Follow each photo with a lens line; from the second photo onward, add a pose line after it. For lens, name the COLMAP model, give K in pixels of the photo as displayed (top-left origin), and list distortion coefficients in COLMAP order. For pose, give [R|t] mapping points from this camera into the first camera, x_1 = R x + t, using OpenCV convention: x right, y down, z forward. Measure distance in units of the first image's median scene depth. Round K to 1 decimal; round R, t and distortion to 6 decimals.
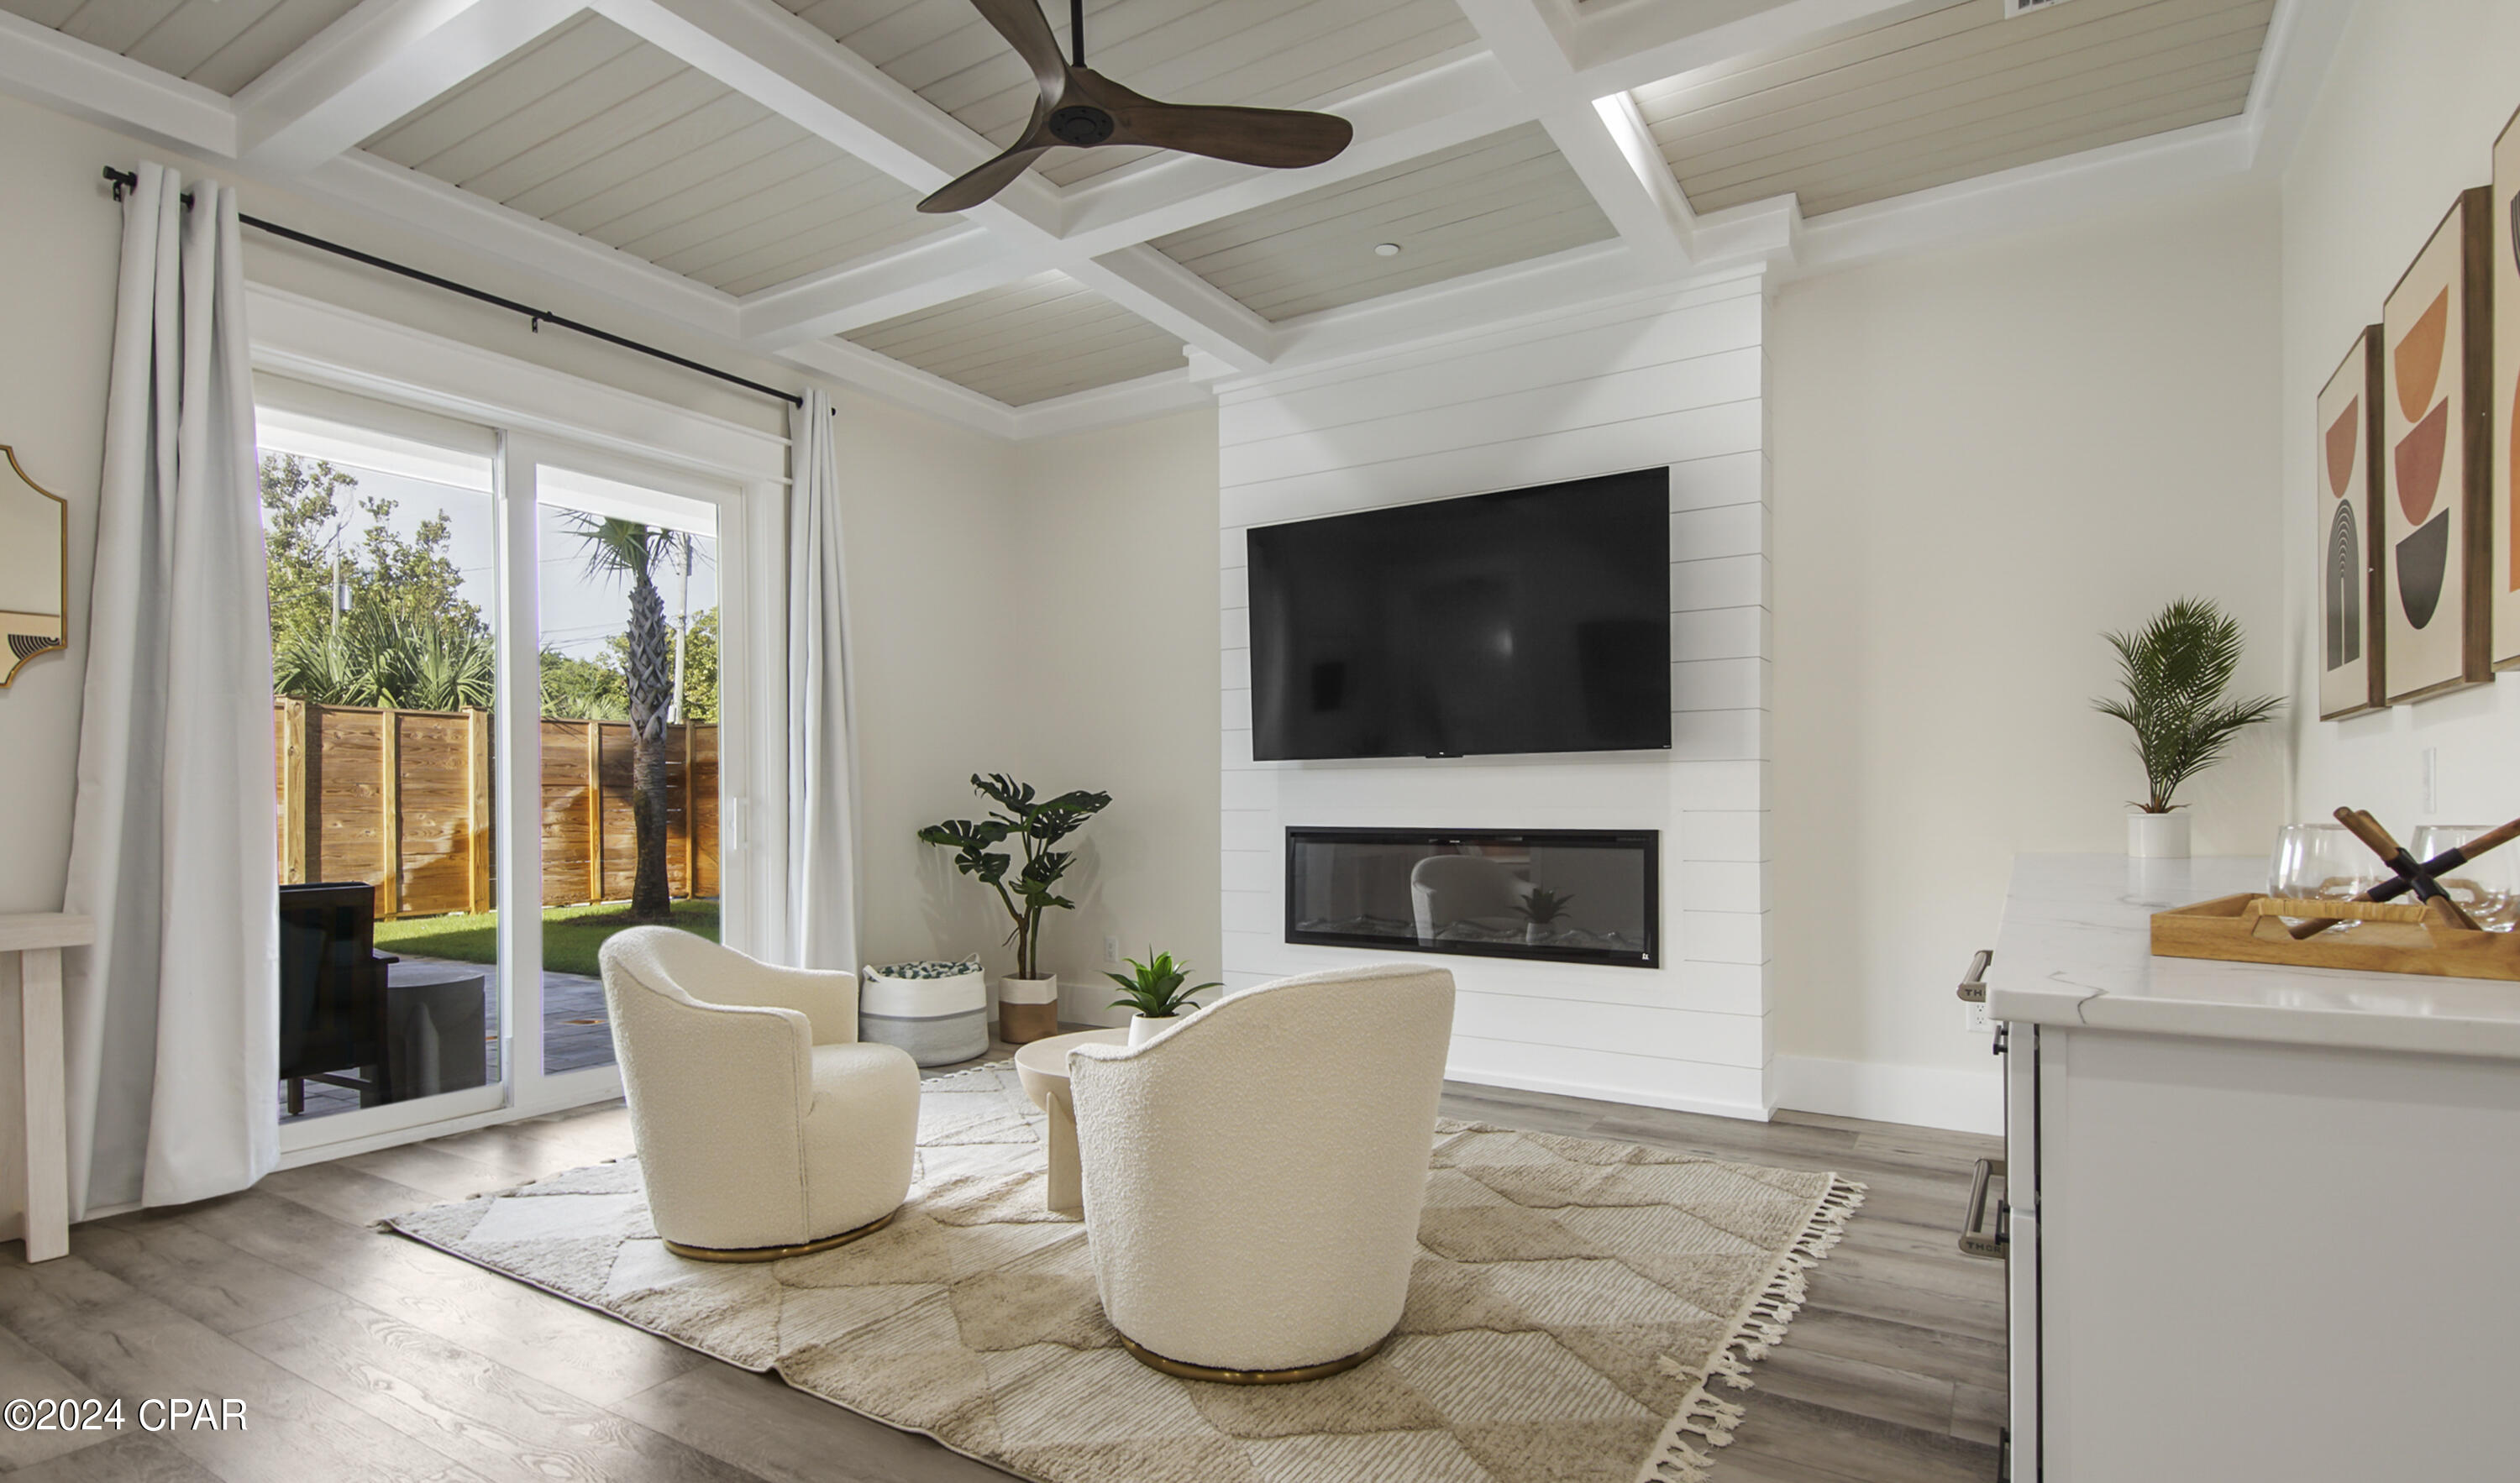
lens RADIAL K [[1256.1, 0, 1198.1], [0, 1256.1, 777.5], [0, 0, 1]] dist [0.041052, 0.000181]
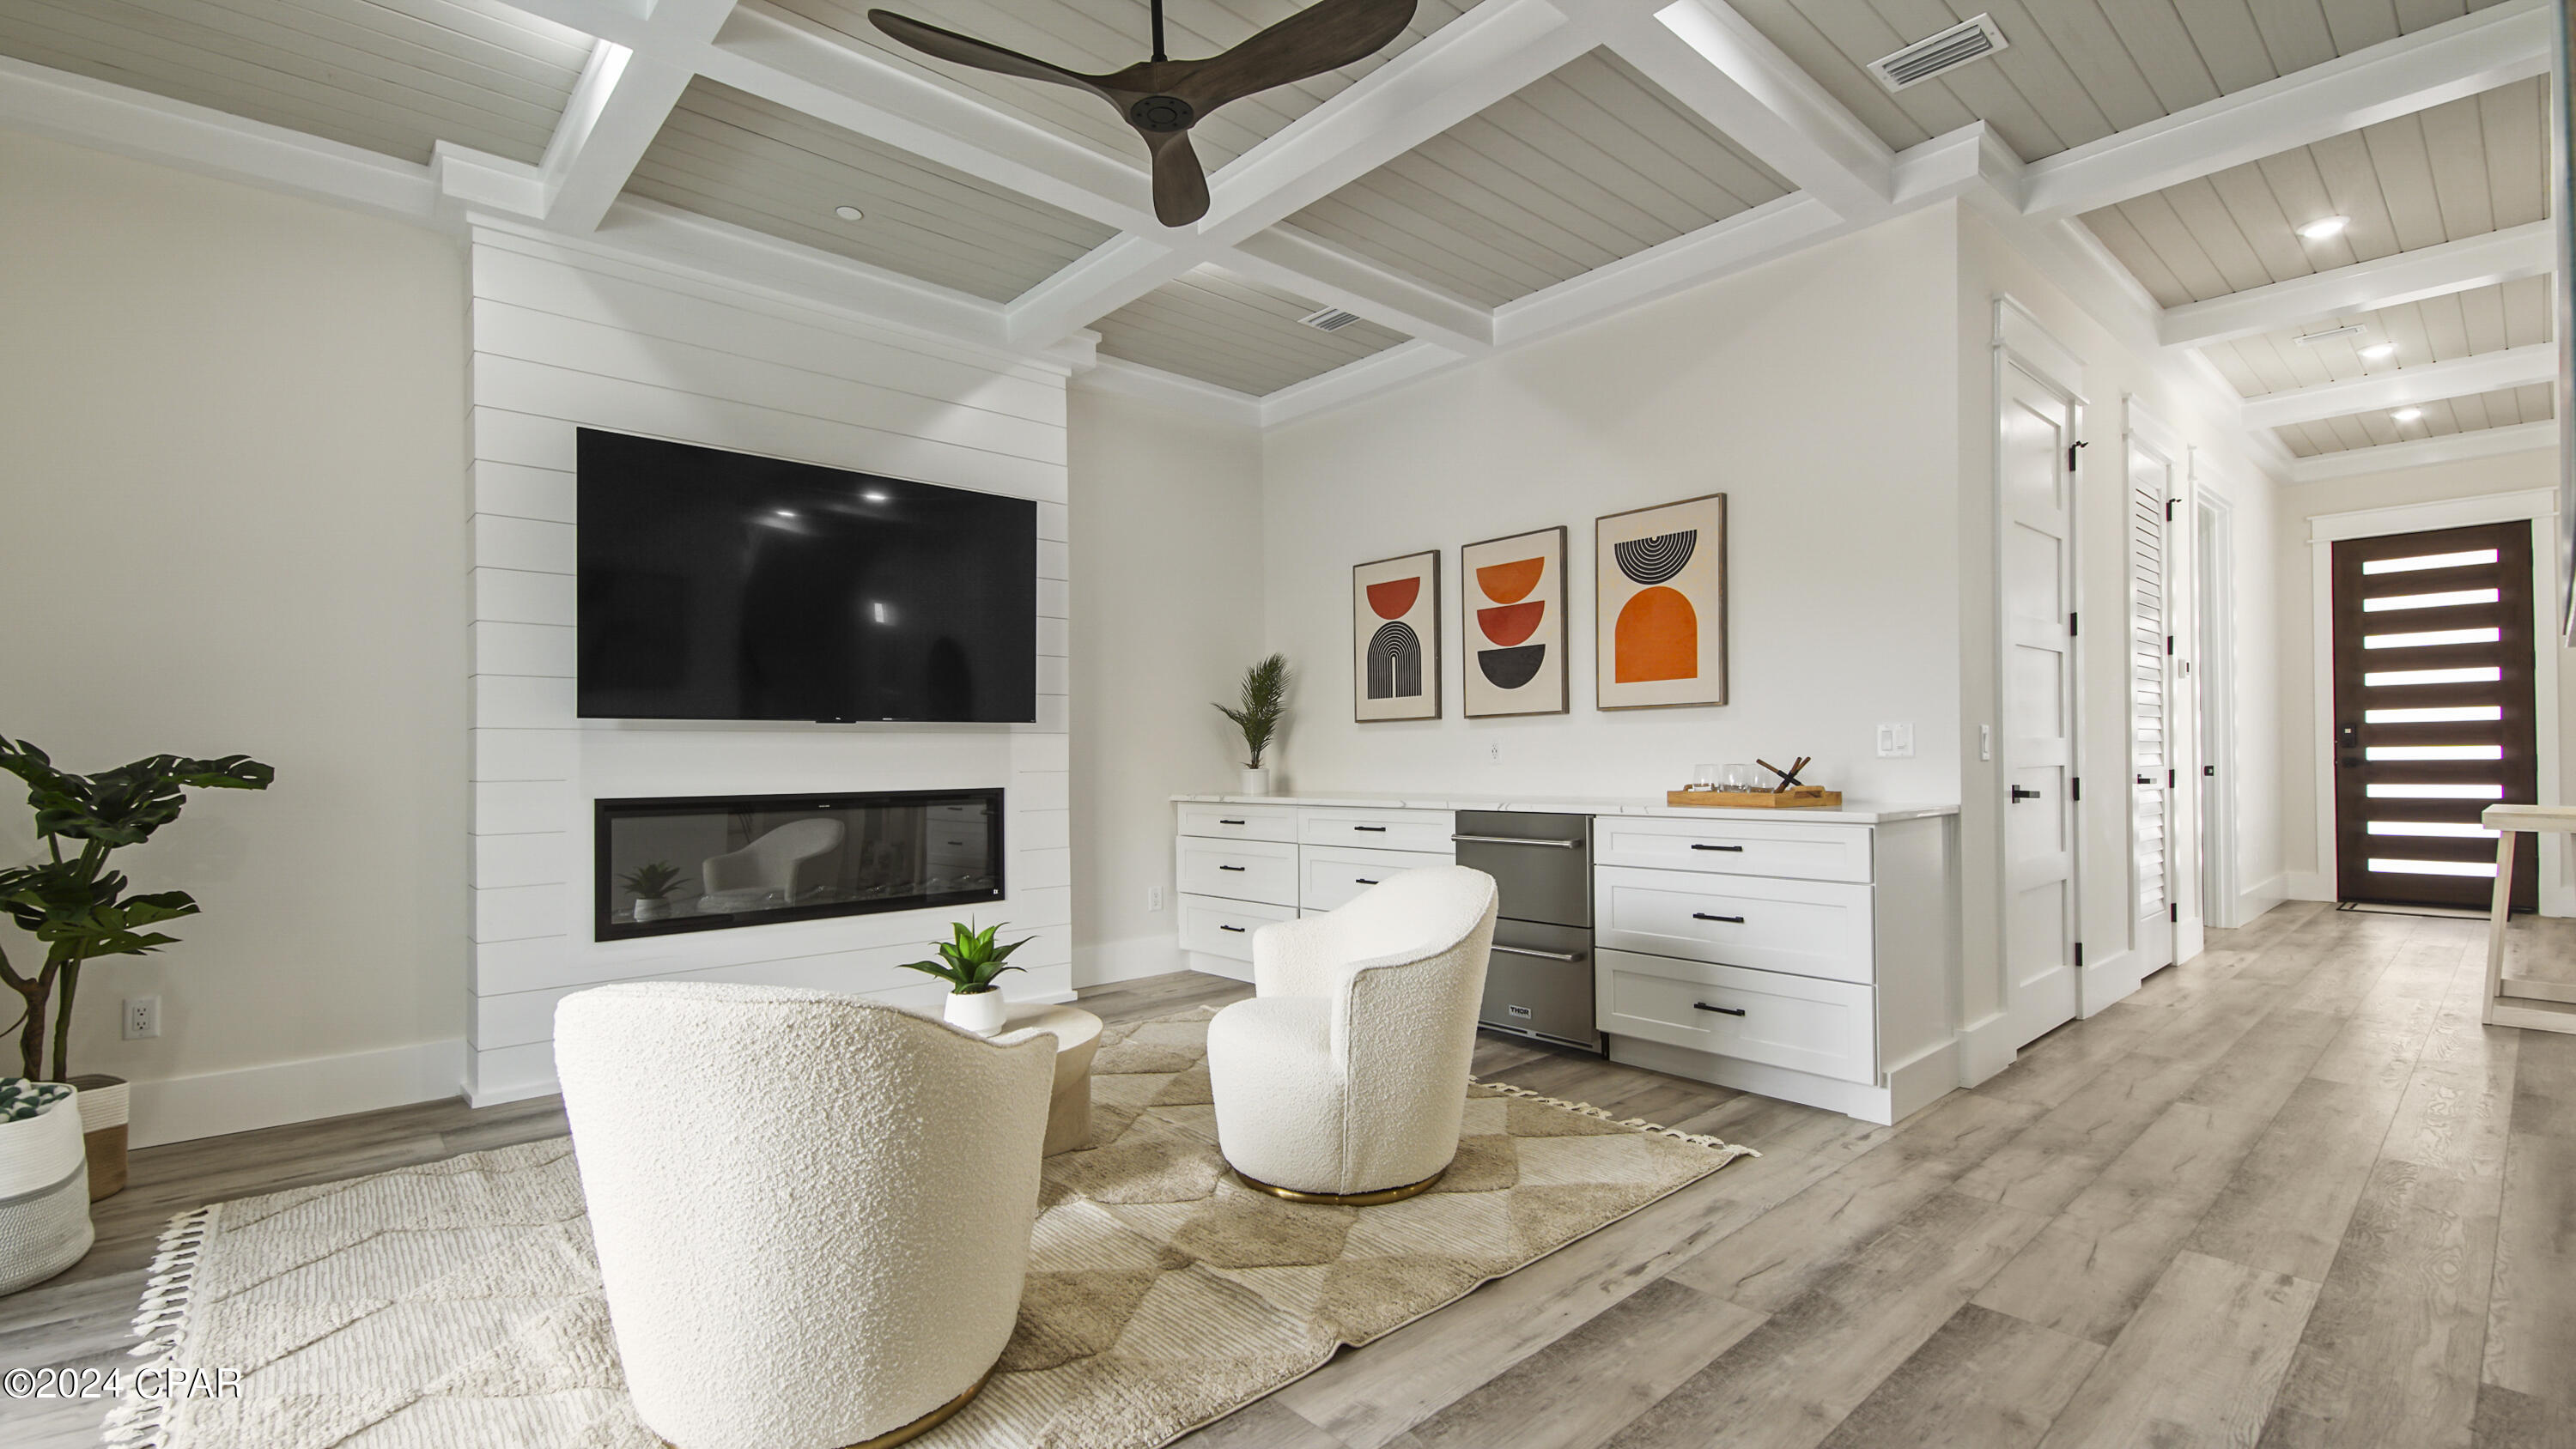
lens RADIAL K [[1239.4, 0, 1214.6], [0, 1239.4, 727.9], [0, 0, 1]] dist [0.028173, -0.024236]
pose [[0.236181, 0.025003, 0.971387, -0.752605], [-0.010068, 0.999678, -0.023283, 0.009111], [-0.971657, -0.004281, 0.236356, 0.503208]]
